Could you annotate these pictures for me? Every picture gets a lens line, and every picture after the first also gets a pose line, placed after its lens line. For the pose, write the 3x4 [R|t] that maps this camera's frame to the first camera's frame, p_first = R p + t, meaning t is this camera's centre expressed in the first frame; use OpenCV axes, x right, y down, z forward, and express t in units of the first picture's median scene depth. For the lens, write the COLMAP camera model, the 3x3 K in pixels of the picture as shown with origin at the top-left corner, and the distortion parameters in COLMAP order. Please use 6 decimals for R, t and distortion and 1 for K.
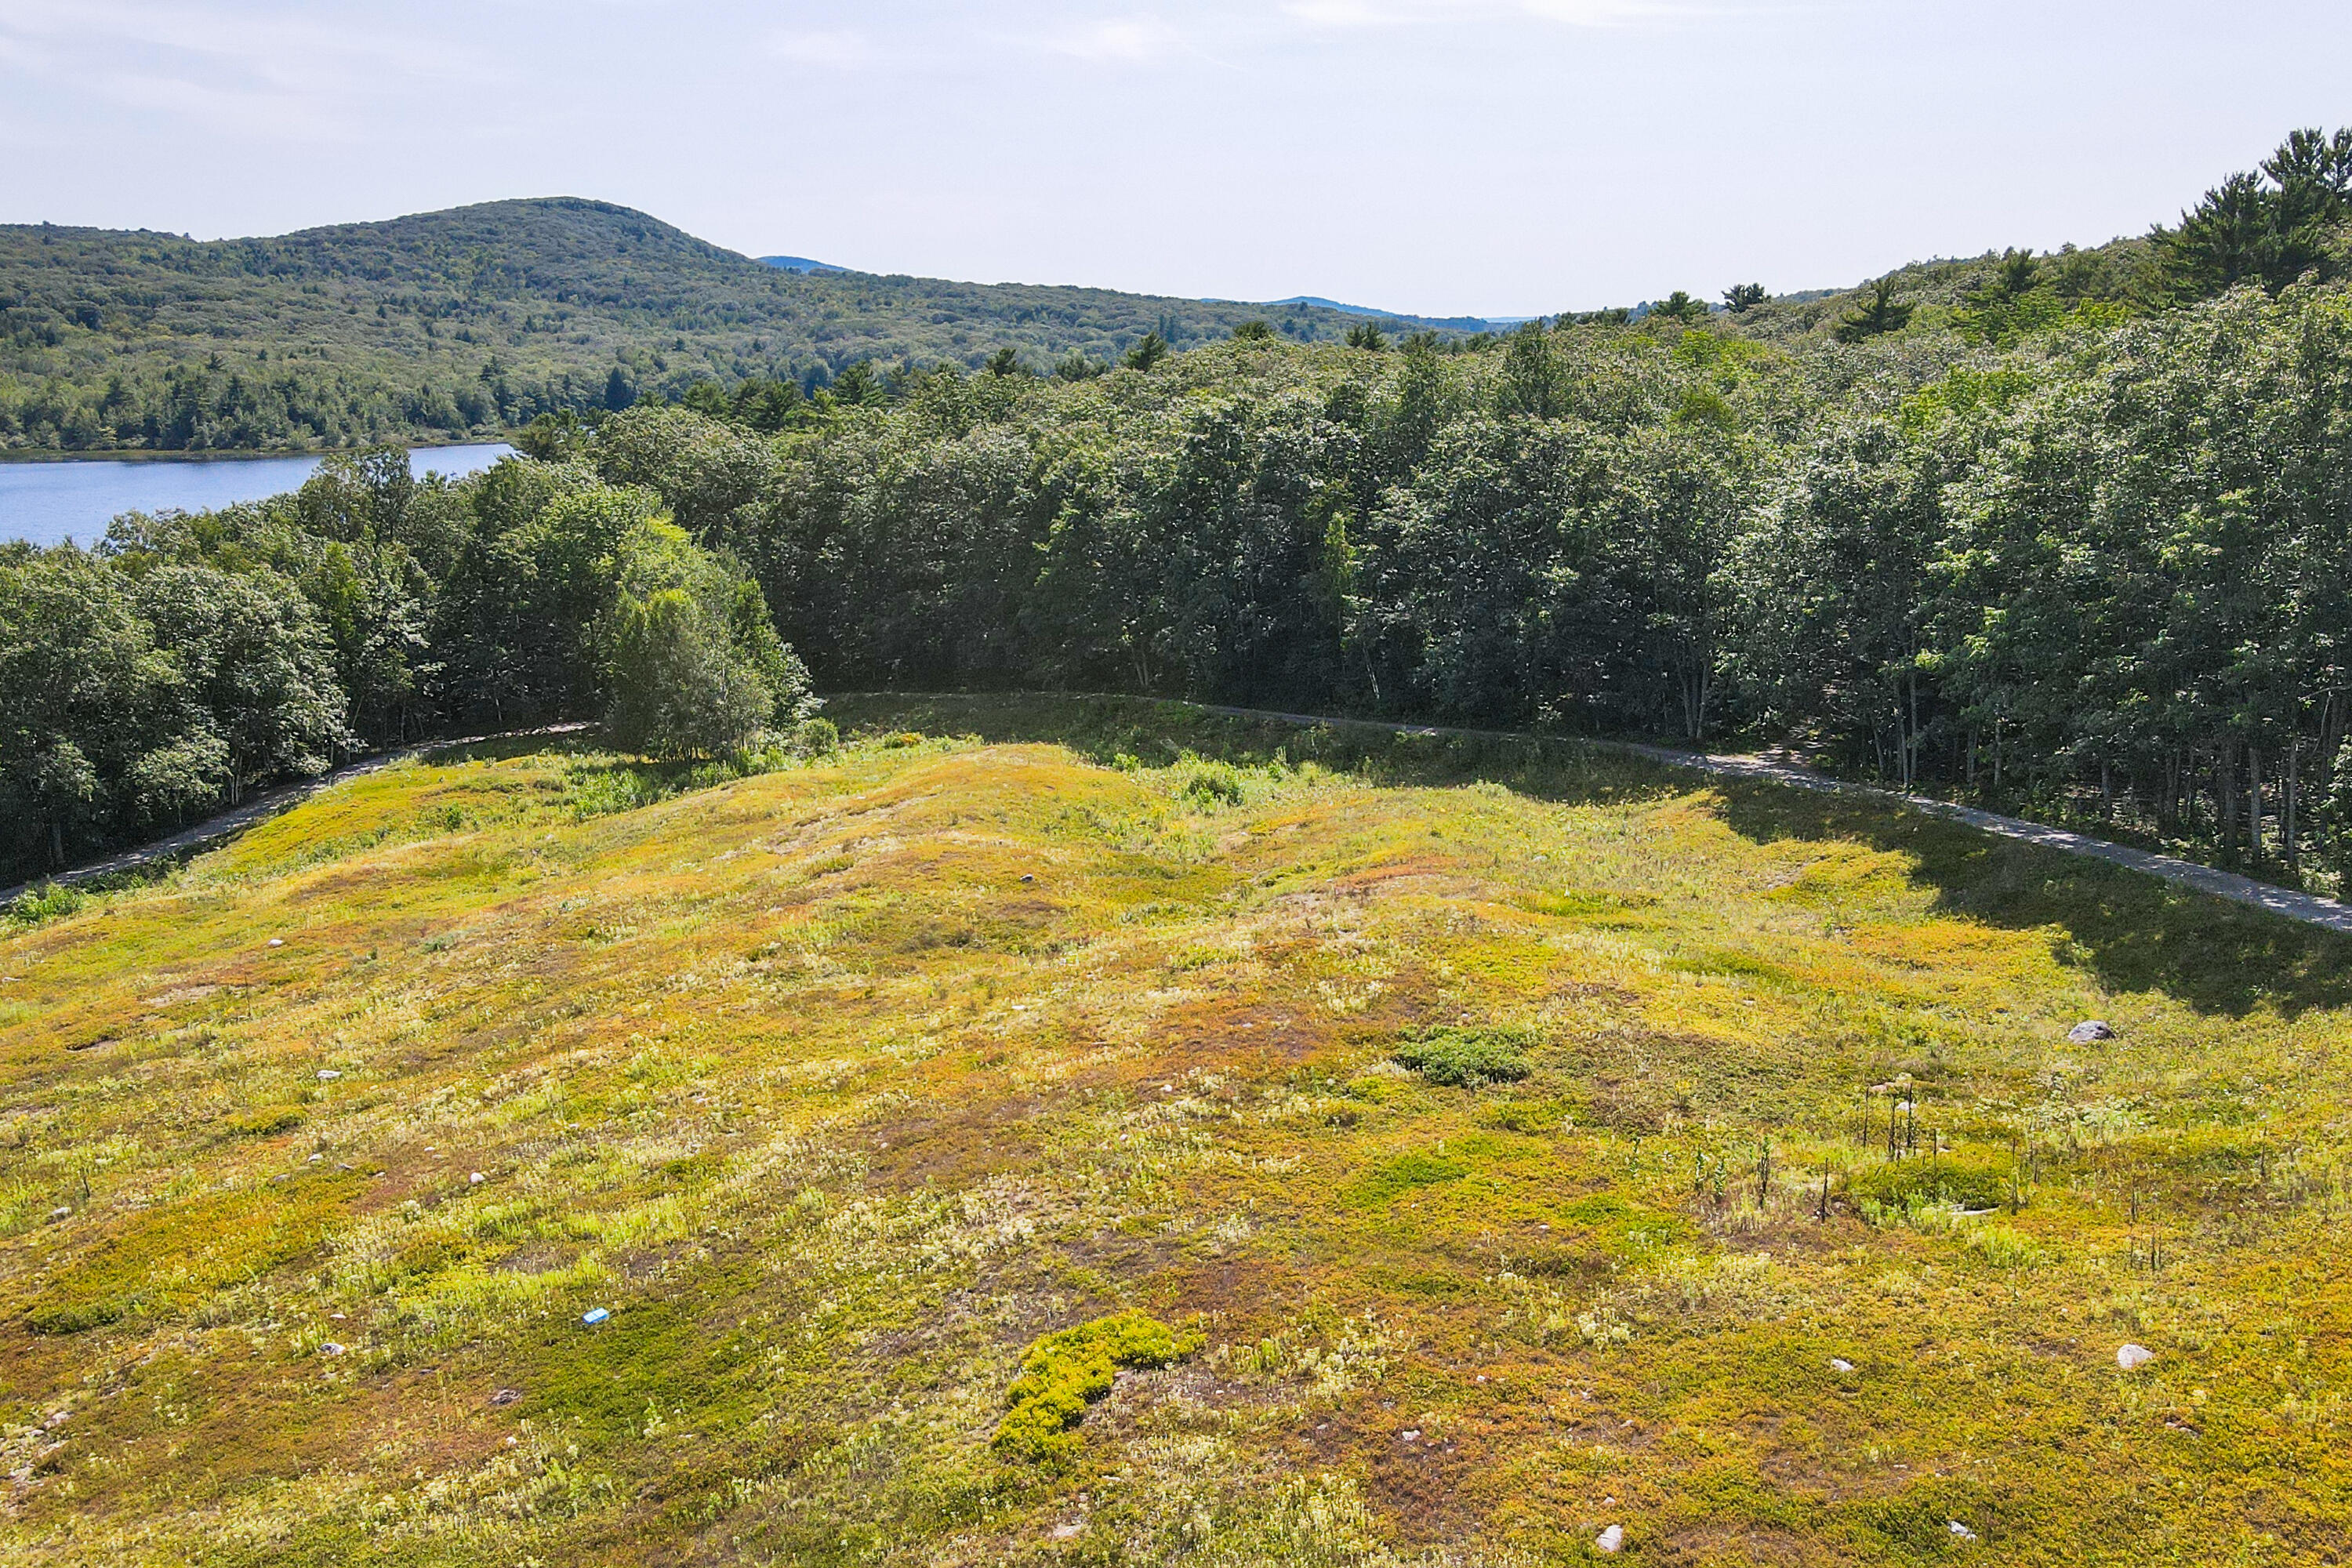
lens RADIAL K [[2012.5, 0, 1176.0], [0, 2012.5, 784.0], [0, 0, 1]] dist [-0.012887, 0.035078]
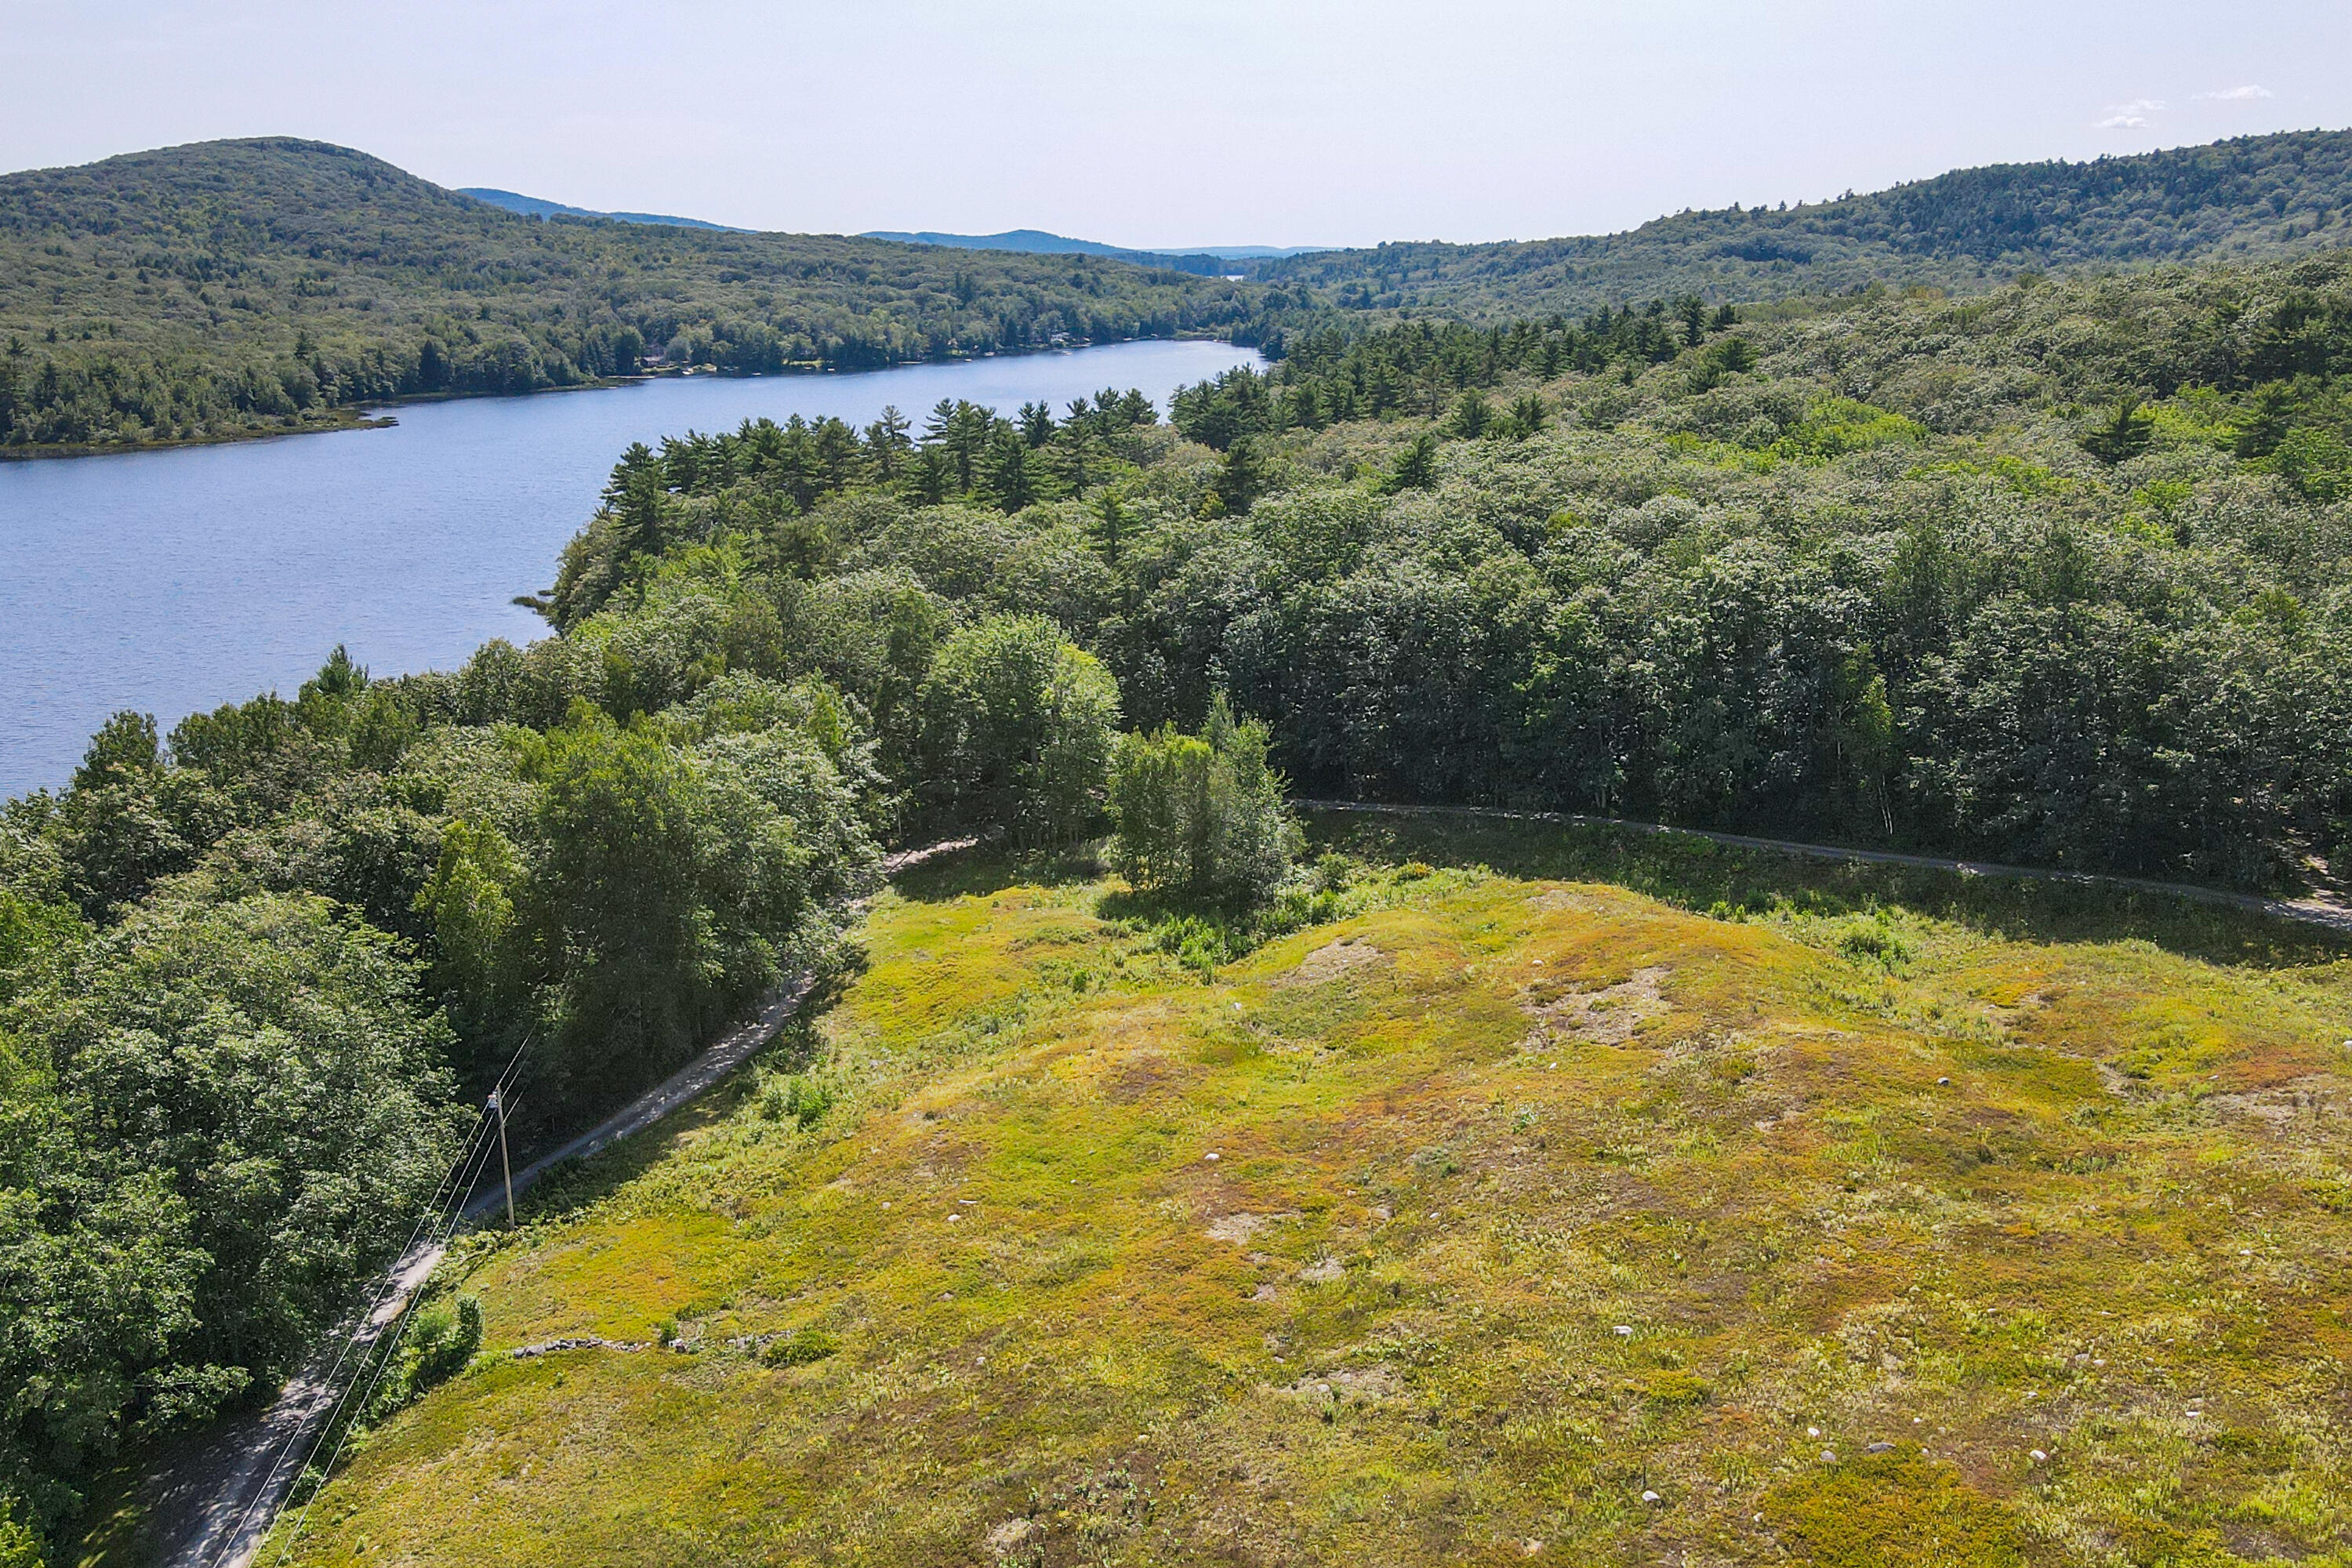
lens RADIAL K [[2012.5, 0, 1176.0], [0, 2012.5, 784.0], [0, 0, 1]] dist [-0.012887, 0.035078]
pose [[0.990010, -0.037055, 0.136040, -0.076803], [0.032562, 0.998853, 0.035107, -0.020818], [-0.137185, -0.030327, 0.990081, -0.011773]]
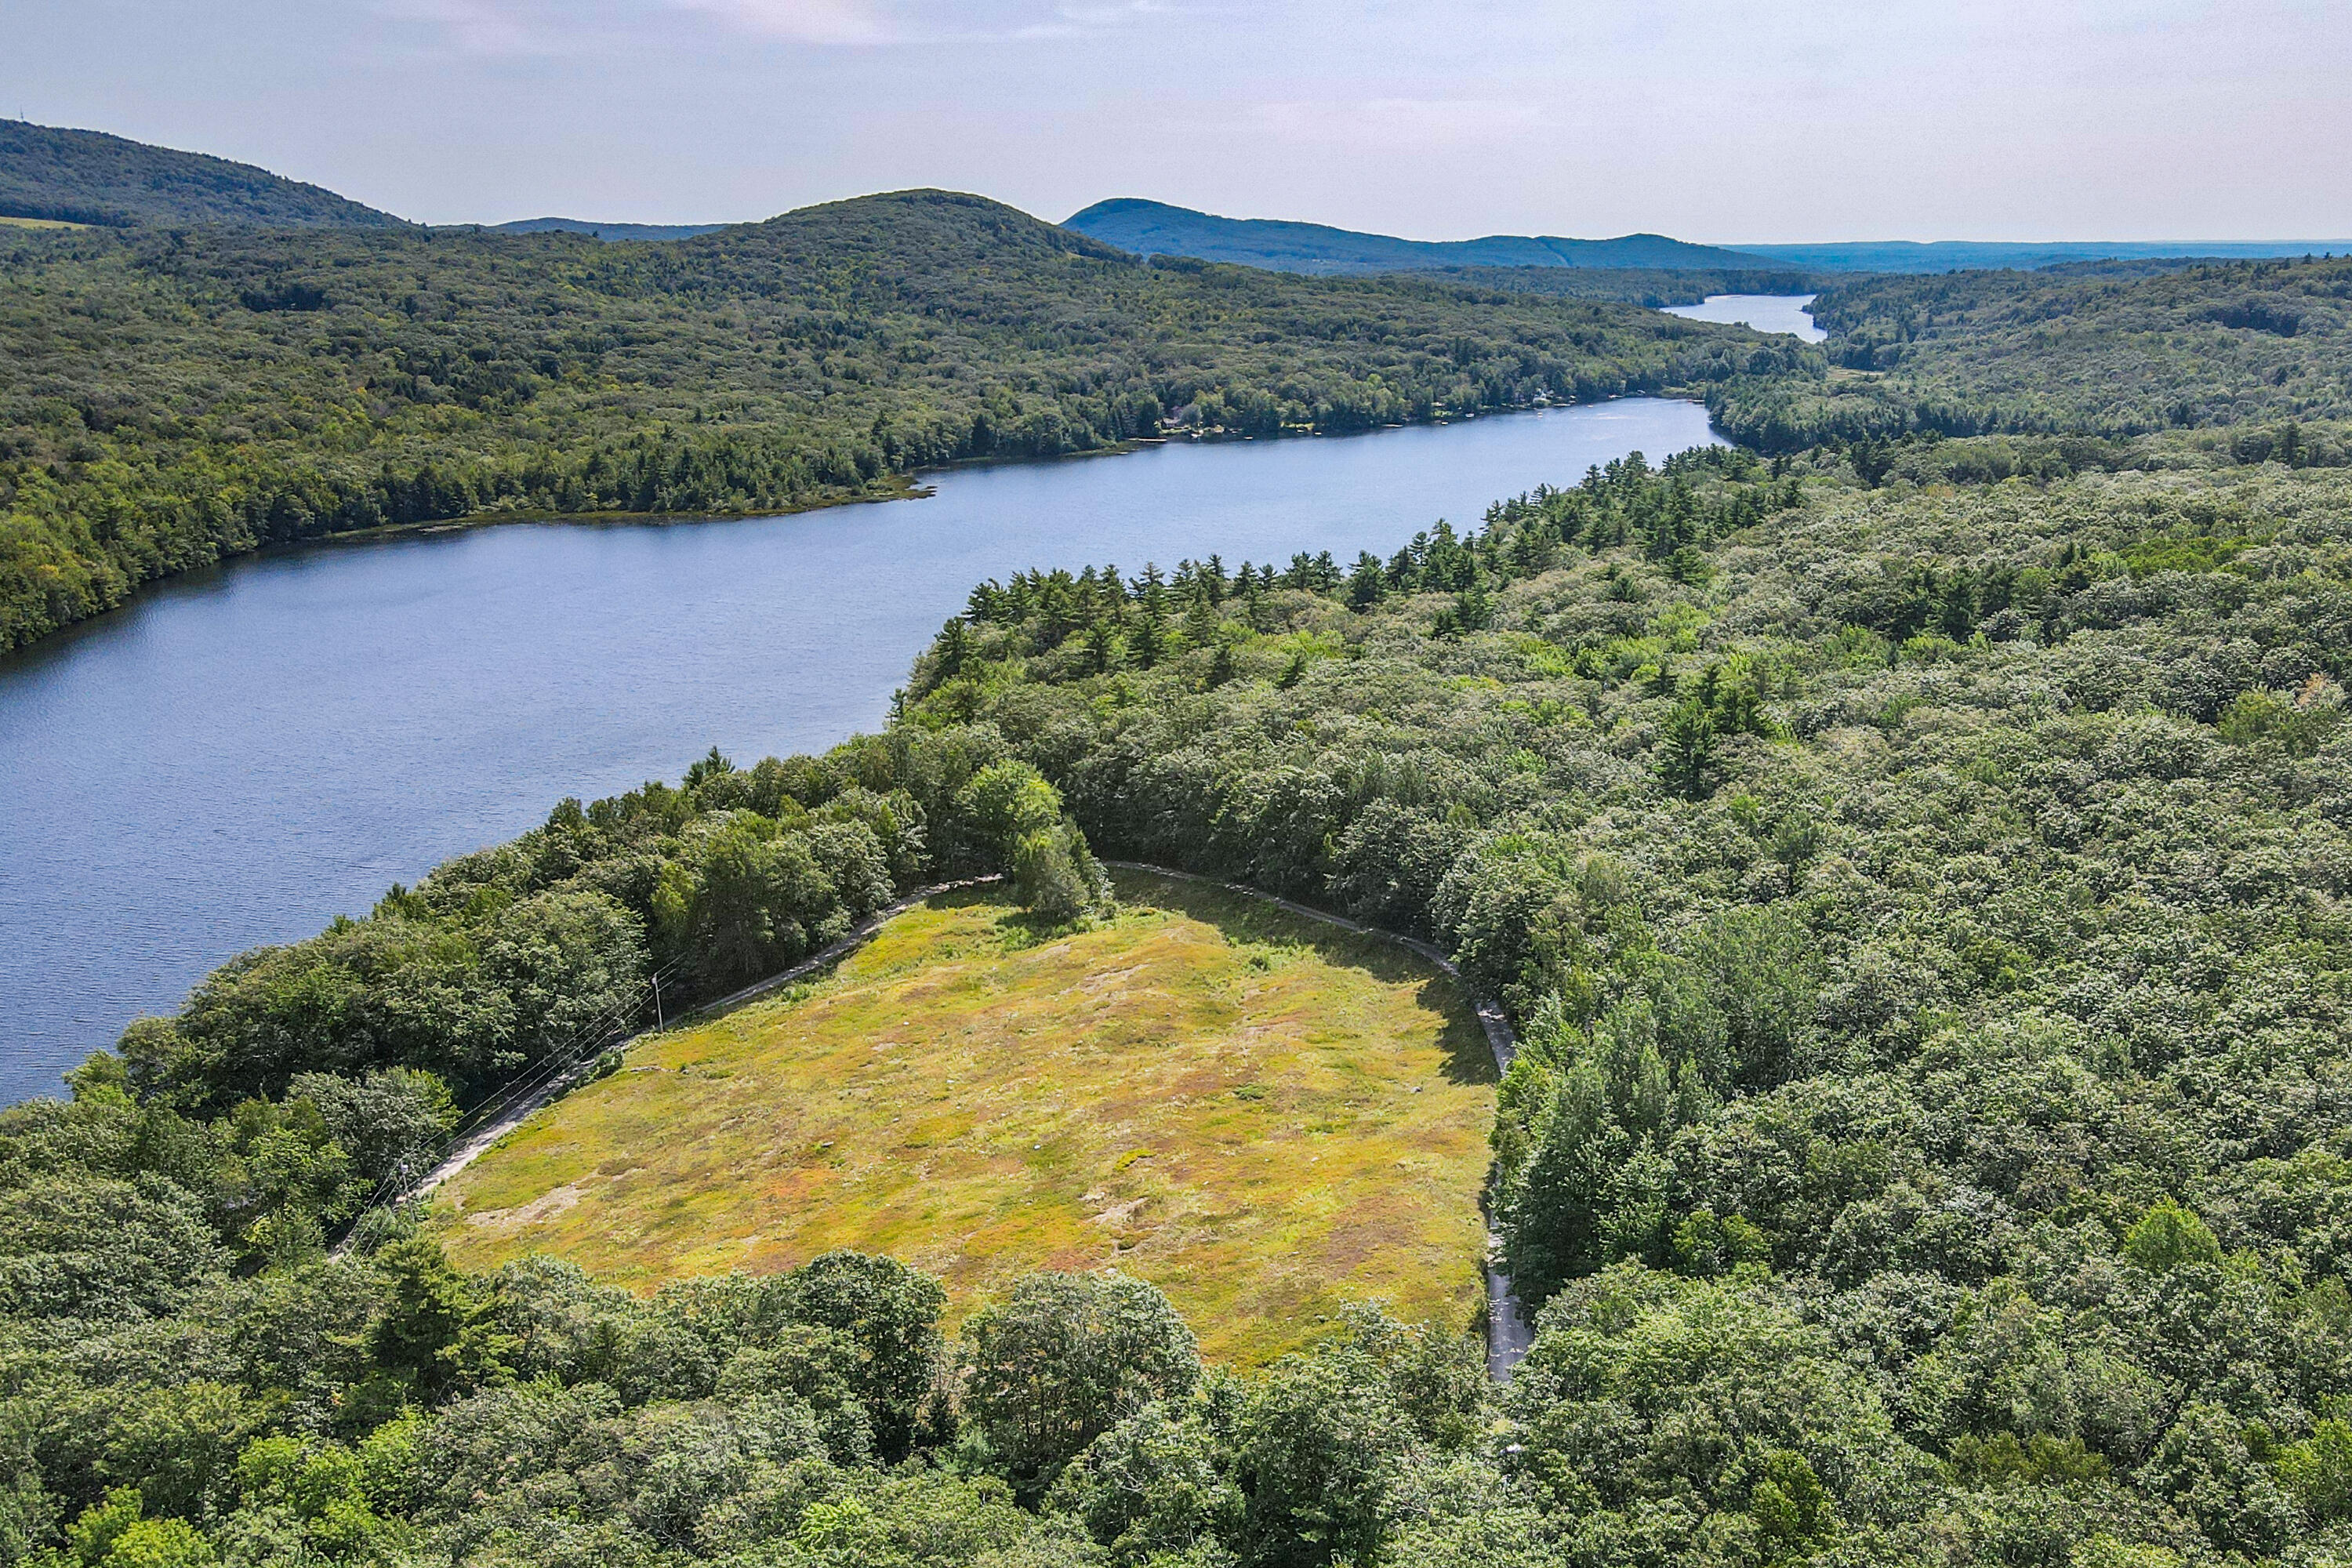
lens RADIAL K [[1998.8, 0, 1395.3], [0, 1998.8, 821.1], [0, 0, 1]] dist [-0.049655, 0.039234]
pose [[0.998144, 0.019180, -0.057796, 0.047652], [-0.015899, 0.998264, 0.056708, -0.045989], [0.058783, -0.055683, 0.996717, -0.211427]]
